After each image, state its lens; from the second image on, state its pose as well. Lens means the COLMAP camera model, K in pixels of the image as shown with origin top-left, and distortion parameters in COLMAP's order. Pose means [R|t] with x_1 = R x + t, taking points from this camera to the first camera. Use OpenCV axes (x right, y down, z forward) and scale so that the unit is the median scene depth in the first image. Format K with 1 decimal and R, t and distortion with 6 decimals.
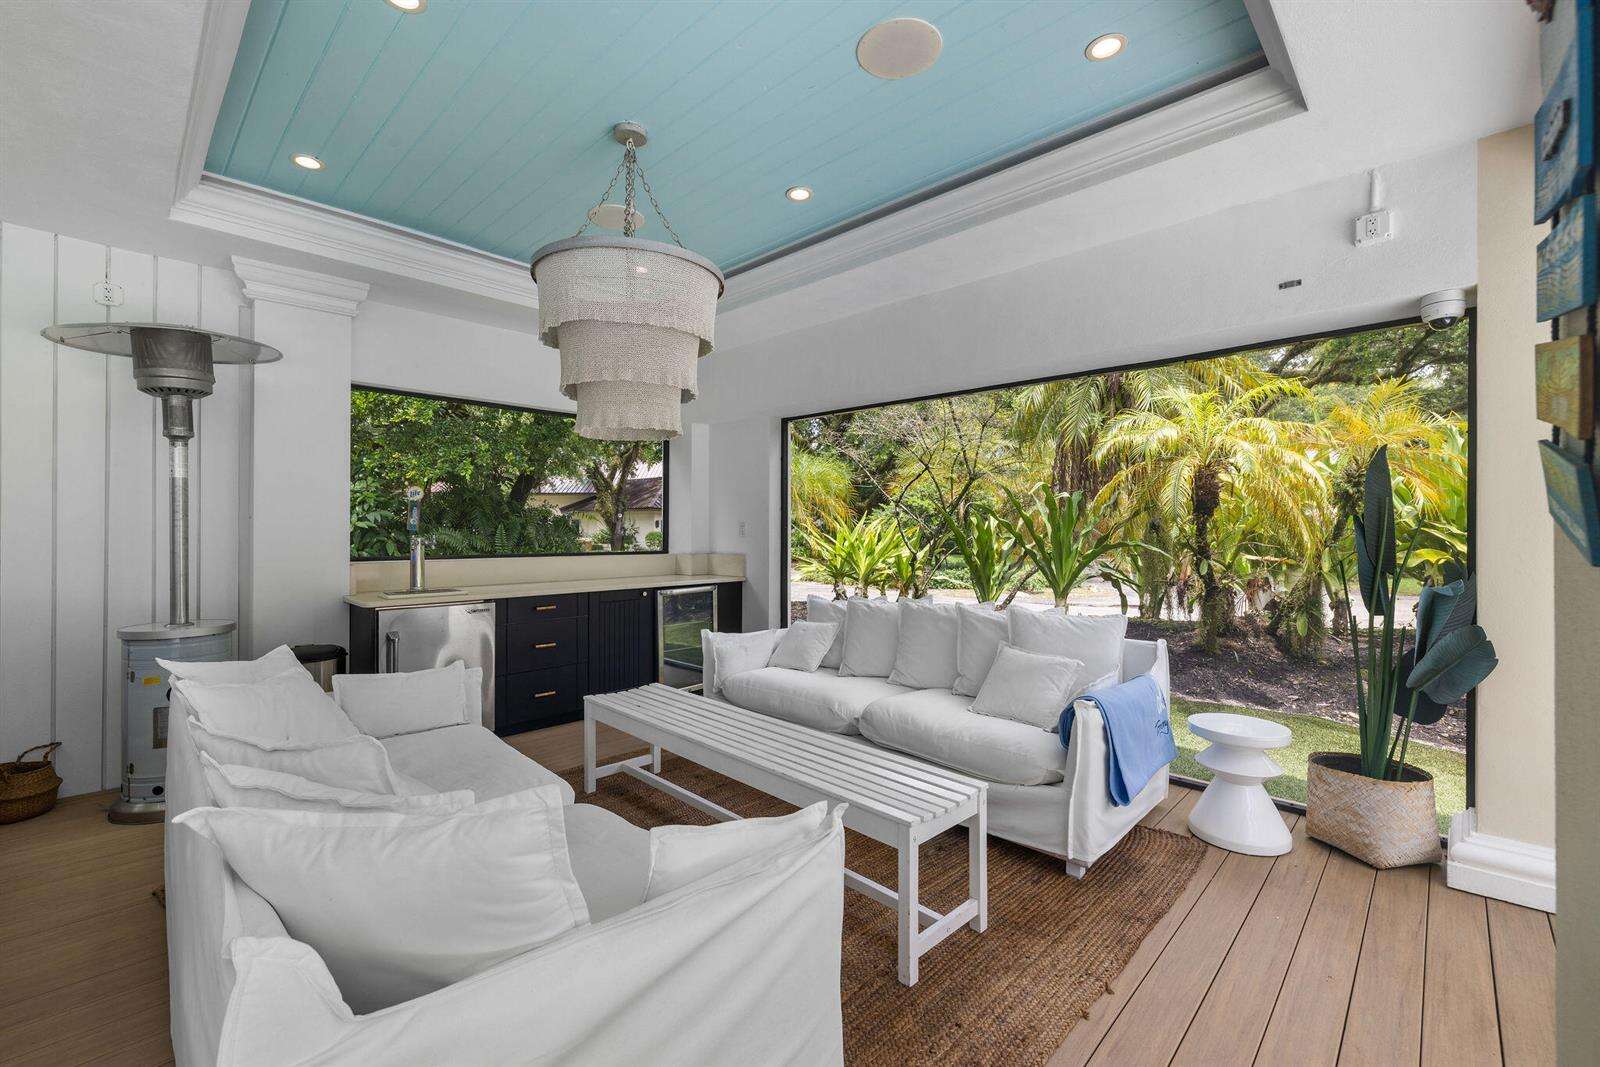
lens RADIAL K [[690.0, 0, 794.6], [0, 690.0, 539.7], [0, 0, 1]] dist [-0.011298, 0.000855]
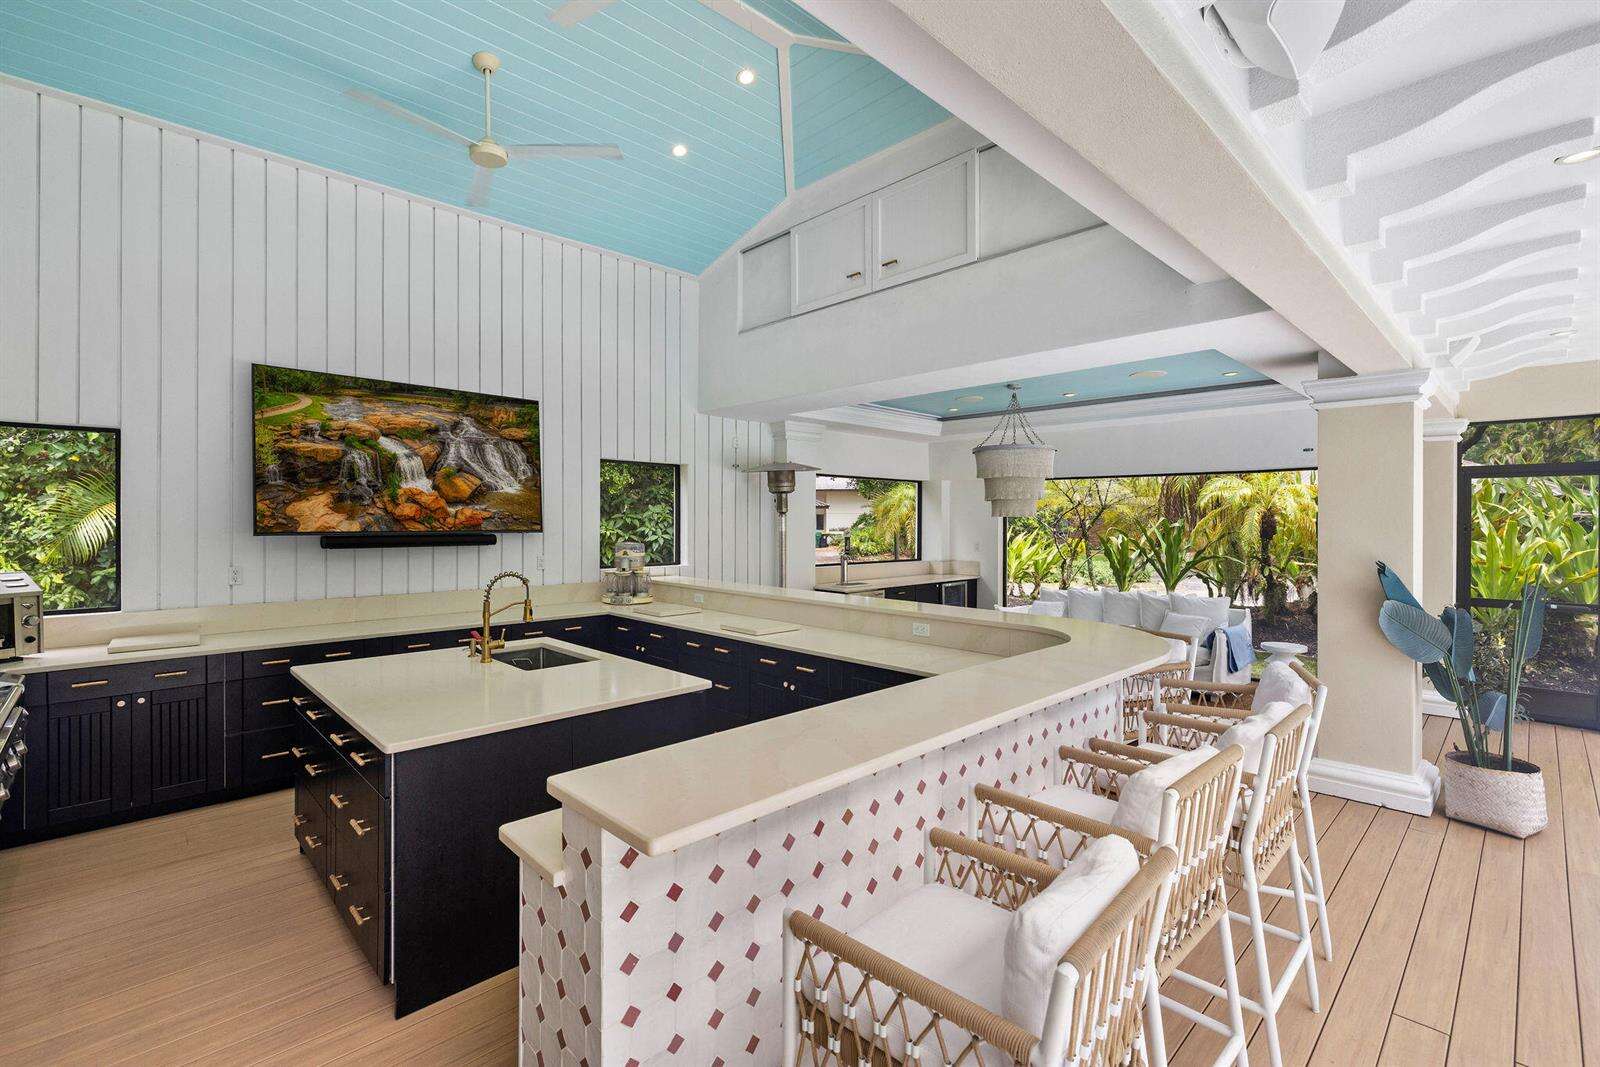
lens RADIAL K [[690.0, 0, 805.8], [0, 690.0, 527.8], [0, 0, 1]] dist [-0.011298, 0.000855]
pose [[0.998760, 0.002397, -0.049732, -0.399140], [-0.002630, 0.999986, -0.004623, -0.050266], [0.049720, 0.004748, 0.998752, -0.654470]]
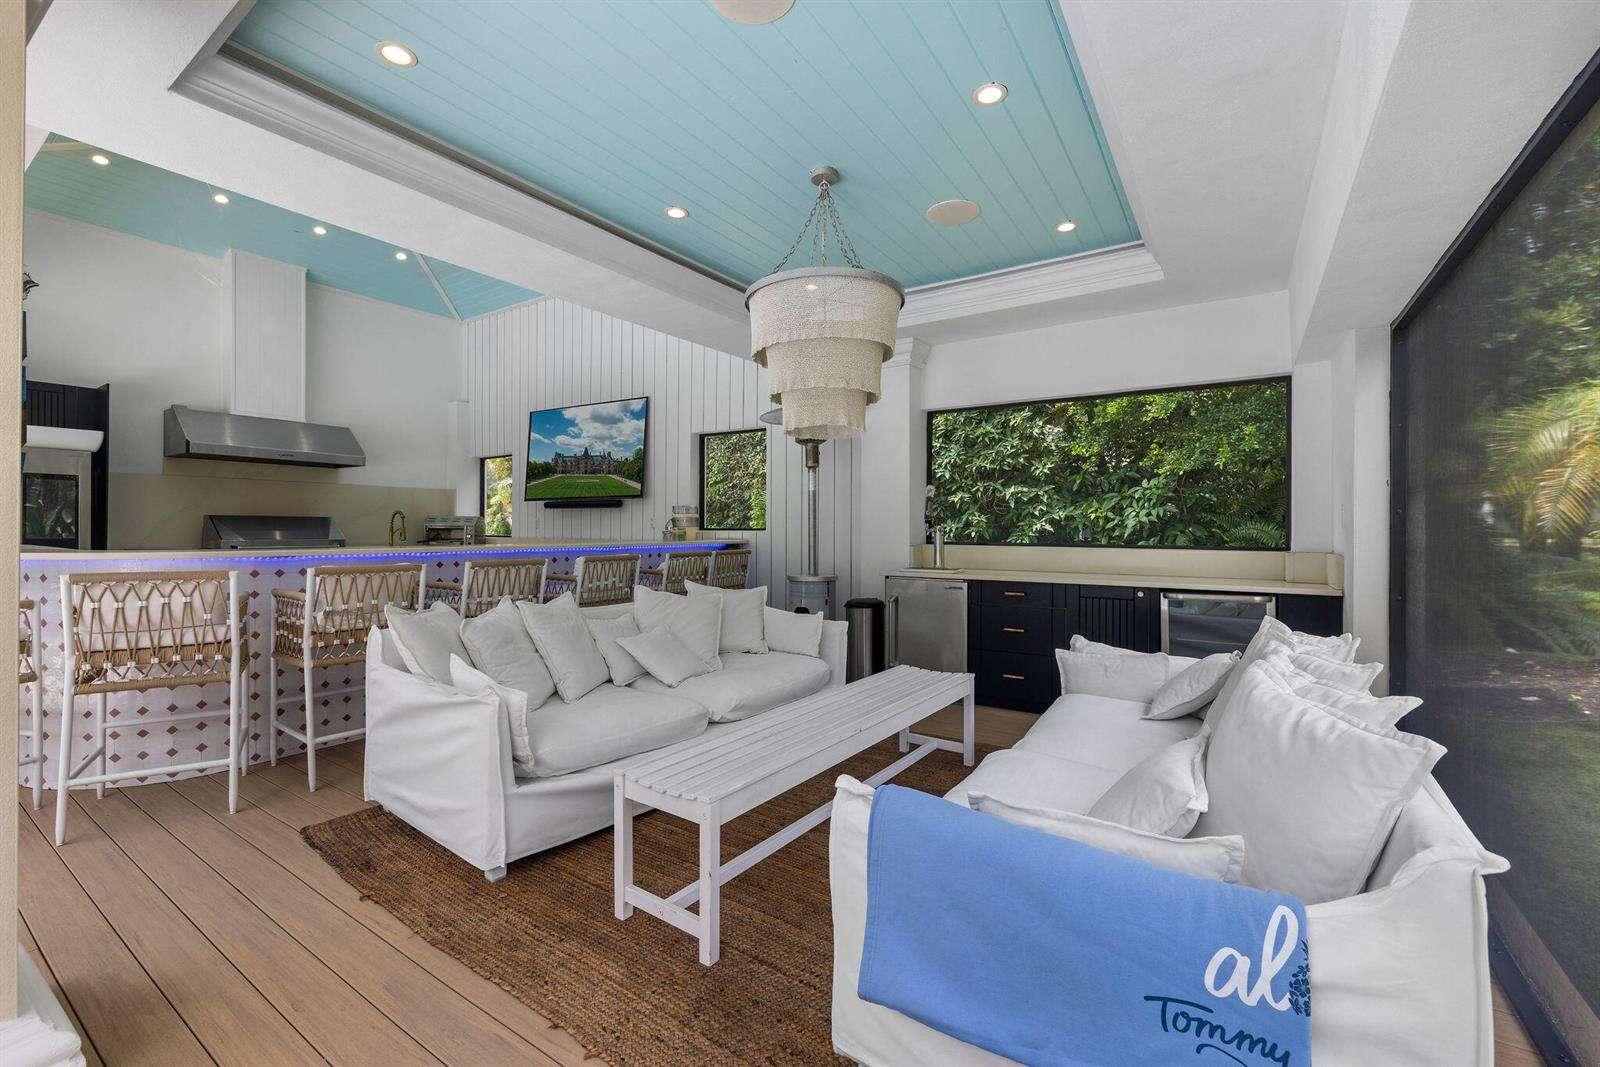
lens RADIAL K [[690.0, 0, 799.4], [0, 690.0, 532.0], [0, 0, 1]] dist [-0.011298, 0.000855]
pose [[0.161513, 0.004737, -0.986859, 0.467344], [-0.017847, 0.999839, 0.001878, 0.007373], [0.986709, 0.017309, 0.161572, 0.393326]]
